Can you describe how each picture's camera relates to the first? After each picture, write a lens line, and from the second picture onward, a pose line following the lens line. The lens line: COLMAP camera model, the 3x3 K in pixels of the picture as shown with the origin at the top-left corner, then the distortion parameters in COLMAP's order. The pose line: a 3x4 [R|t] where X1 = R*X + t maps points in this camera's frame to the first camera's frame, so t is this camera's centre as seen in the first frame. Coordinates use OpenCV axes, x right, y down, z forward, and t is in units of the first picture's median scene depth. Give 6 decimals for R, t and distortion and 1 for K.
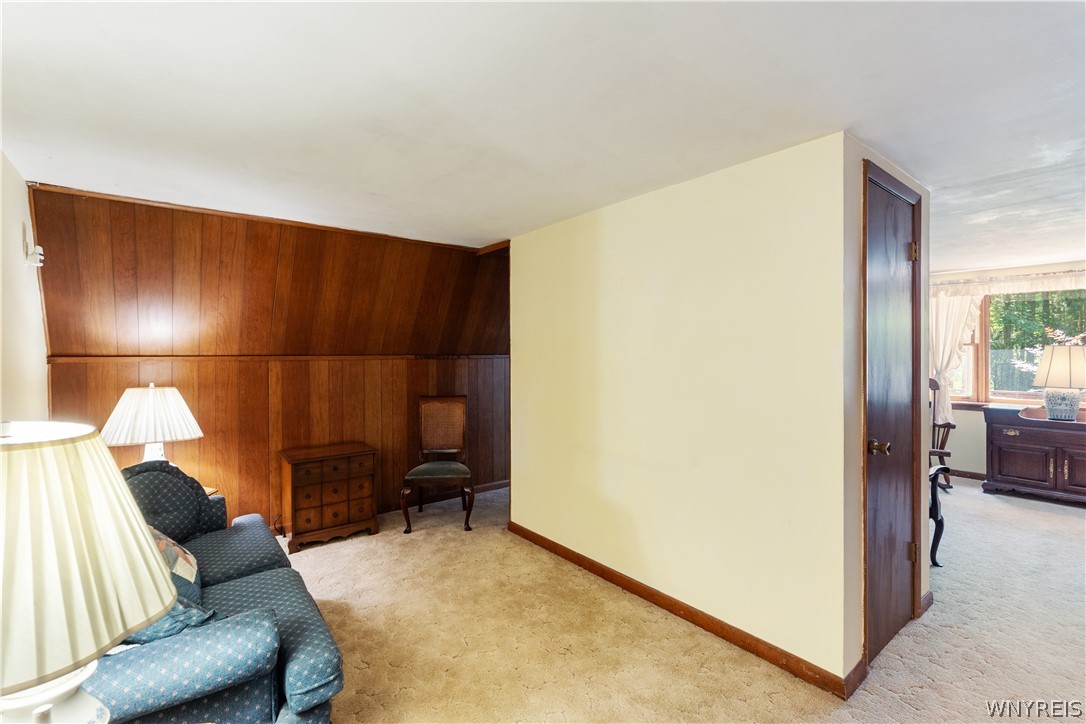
lens RADIAL K [[482.8, 0, 542.4], [0, 482.8, 357.6], [0, 0, 1]] dist [-0.004700, 0.000594]
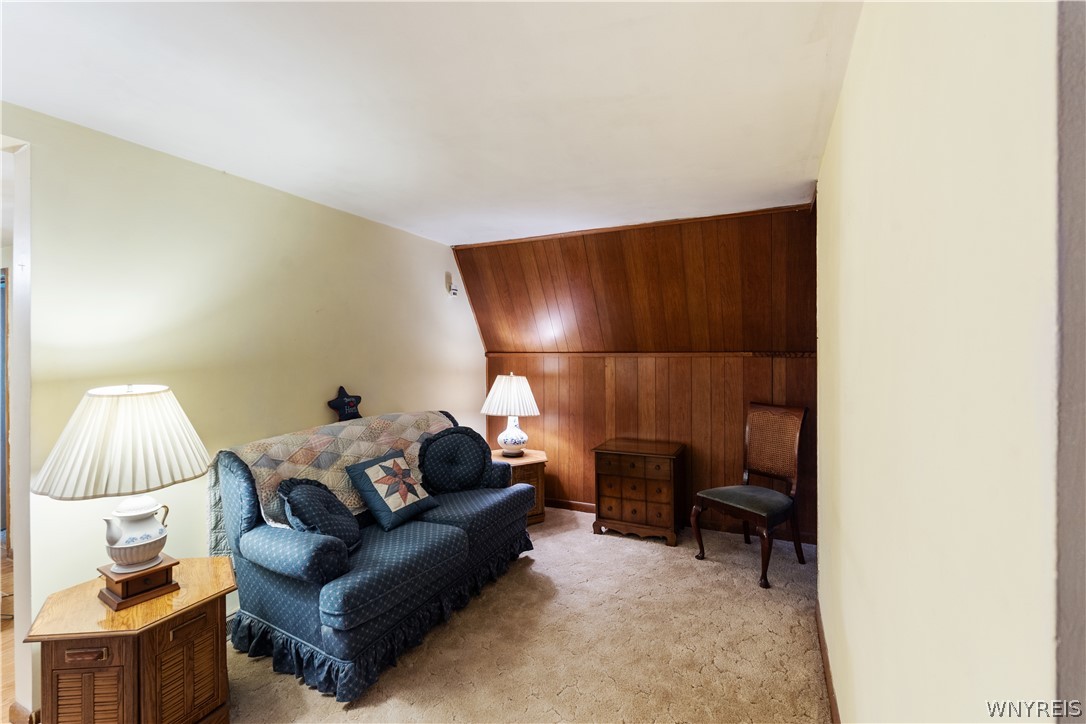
lens RADIAL K [[482.8, 0, 545.7], [0, 482.8, 351.2], [0, 0, 1]] dist [-0.004700, 0.000594]
pose [[0.454209, 0.000616, -0.890895, 0.370798], [-0.005206, 0.999985, -0.001962, -0.003862], [0.890880, 0.005529, 0.454205, 0.370363]]
